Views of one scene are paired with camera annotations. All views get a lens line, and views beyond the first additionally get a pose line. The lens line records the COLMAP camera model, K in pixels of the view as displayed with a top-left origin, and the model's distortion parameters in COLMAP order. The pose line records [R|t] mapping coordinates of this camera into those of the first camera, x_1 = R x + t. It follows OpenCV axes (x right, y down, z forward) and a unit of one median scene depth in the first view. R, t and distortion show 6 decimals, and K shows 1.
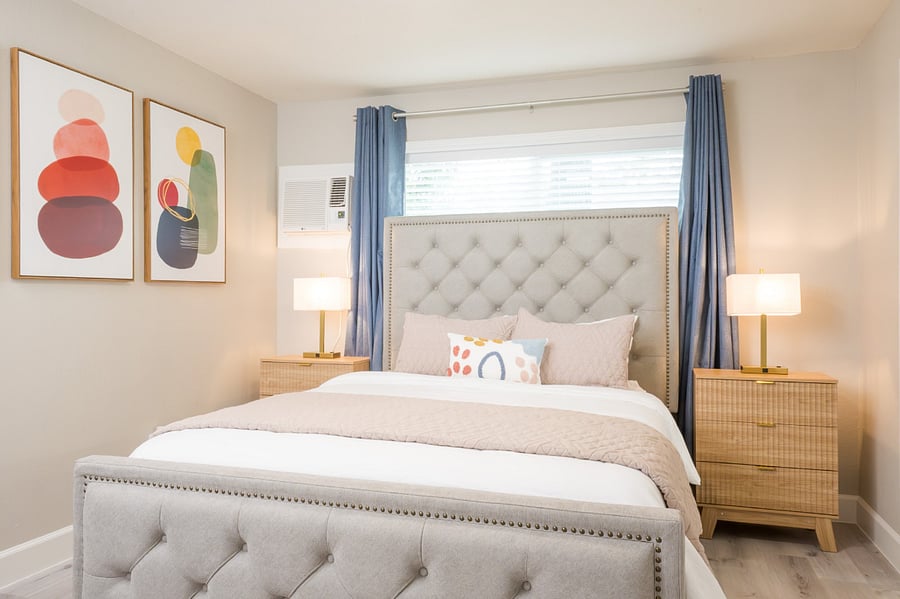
lens RADIAL K [[624.0, 0, 454.3], [0, 624.0, 304.2], [0, 0, 1]] dist [0.015915, 0.002907]
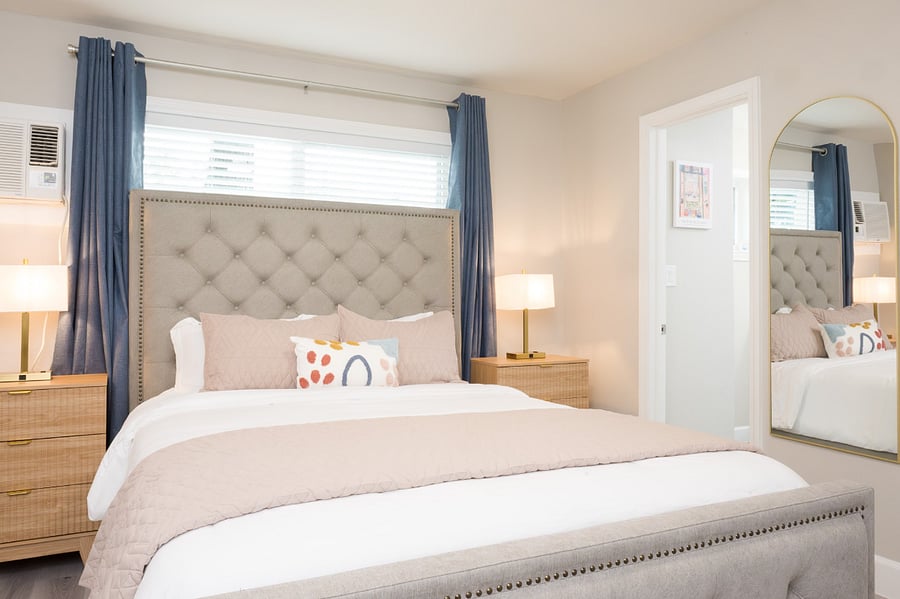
lens RADIAL K [[595.6, 0, 444.0], [0, 595.6, 296.8], [0, 0, 1]] dist [-0.017637, 0.002753]
pose [[0.766348, -0.002711, 0.642420, -0.312654], [0.006550, 0.999972, -0.003594, -0.002241], [-0.642393, 0.006962, 0.766344, 0.222256]]
